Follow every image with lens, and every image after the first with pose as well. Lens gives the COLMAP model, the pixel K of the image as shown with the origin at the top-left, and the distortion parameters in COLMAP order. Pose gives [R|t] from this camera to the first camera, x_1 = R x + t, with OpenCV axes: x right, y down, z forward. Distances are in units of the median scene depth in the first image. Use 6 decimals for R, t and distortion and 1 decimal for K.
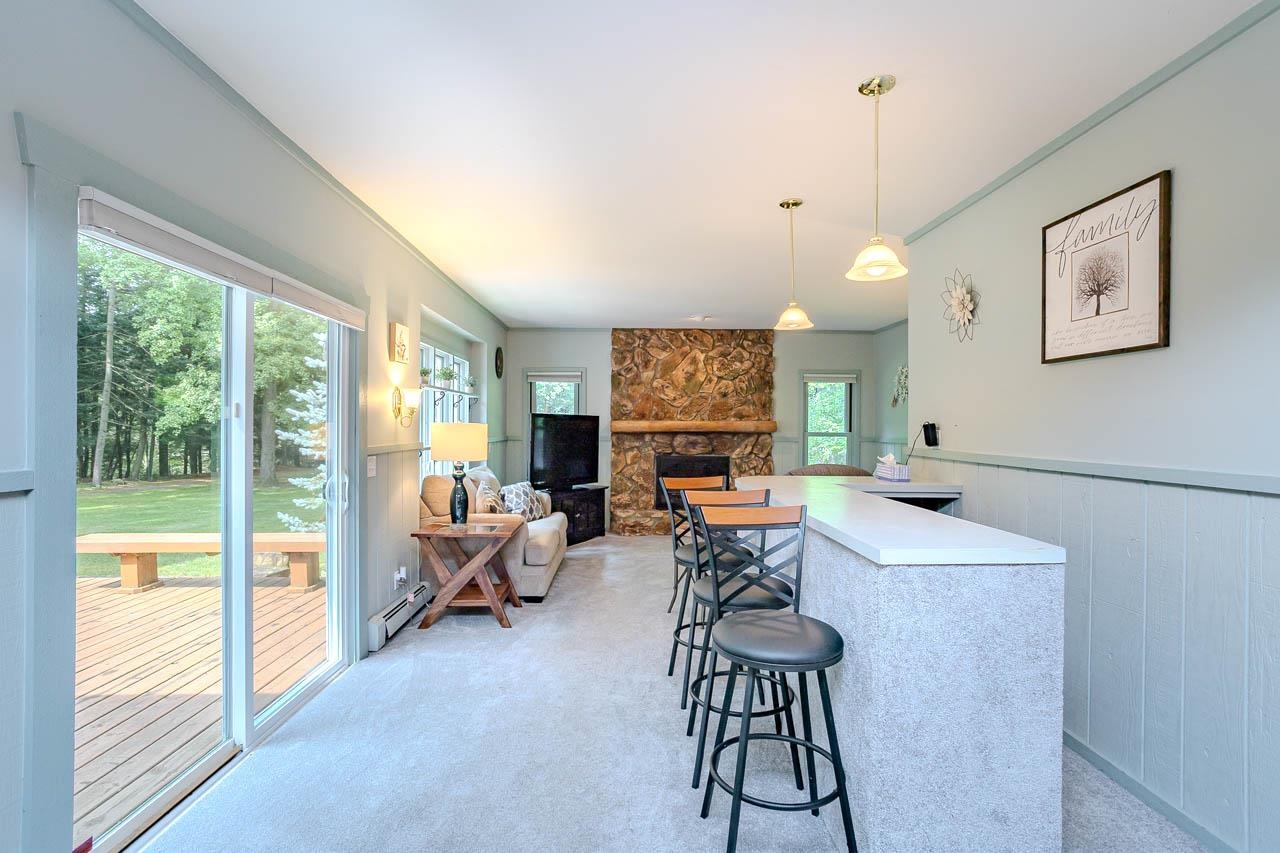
lens RADIAL K [[616.9, 0, 630.0], [0, 616.9, 428.1], [0, 0, 1]] dist [-0.033980, 0.018272]
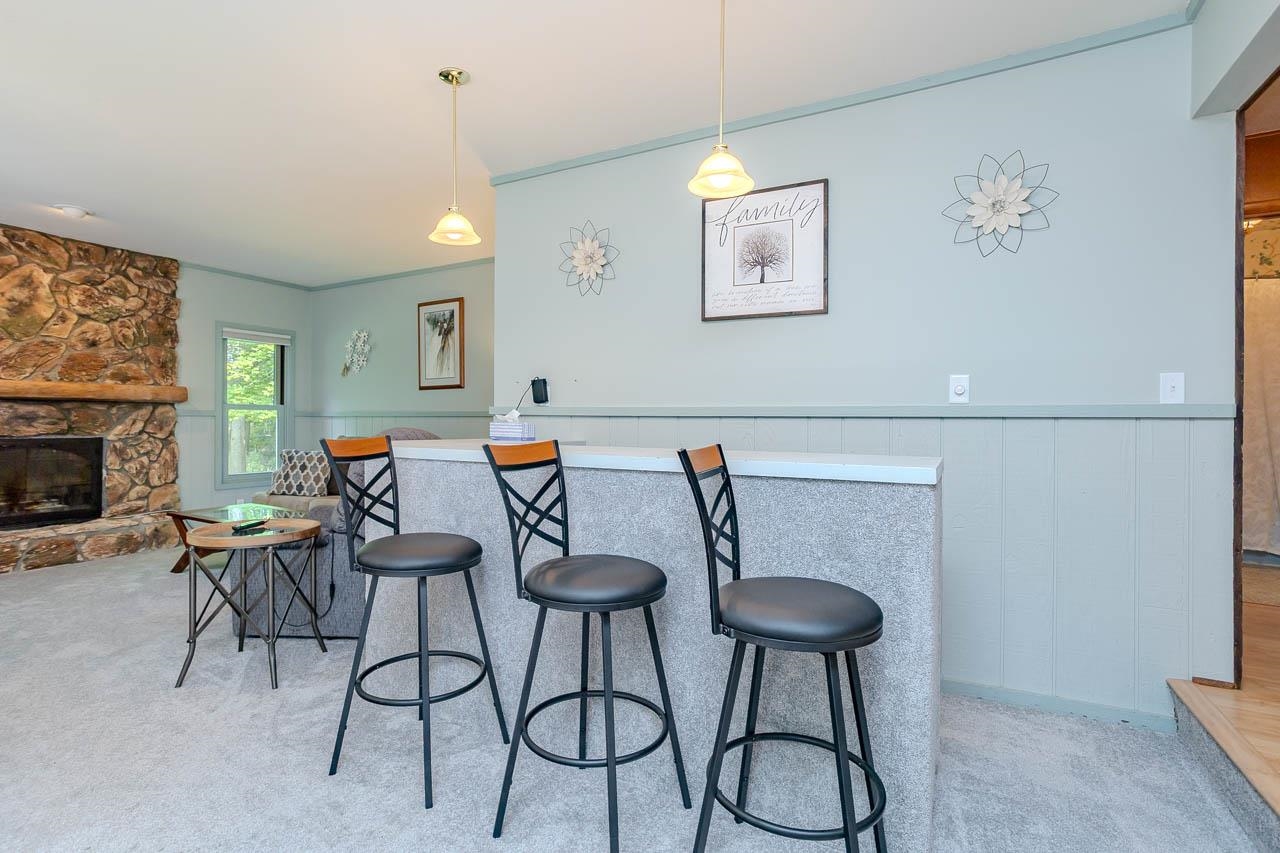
lens RADIAL K [[616.9, 0, 633.2], [0, 616.9, 419.0], [0, 0, 1]] dist [-0.033980, 0.018272]
pose [[0.494039, 0.002628, 0.869436, -0.122748], [-0.002583, 0.999995, -0.001555, 0.025512], [-0.869436, -0.001477, 0.494044, 0.184729]]
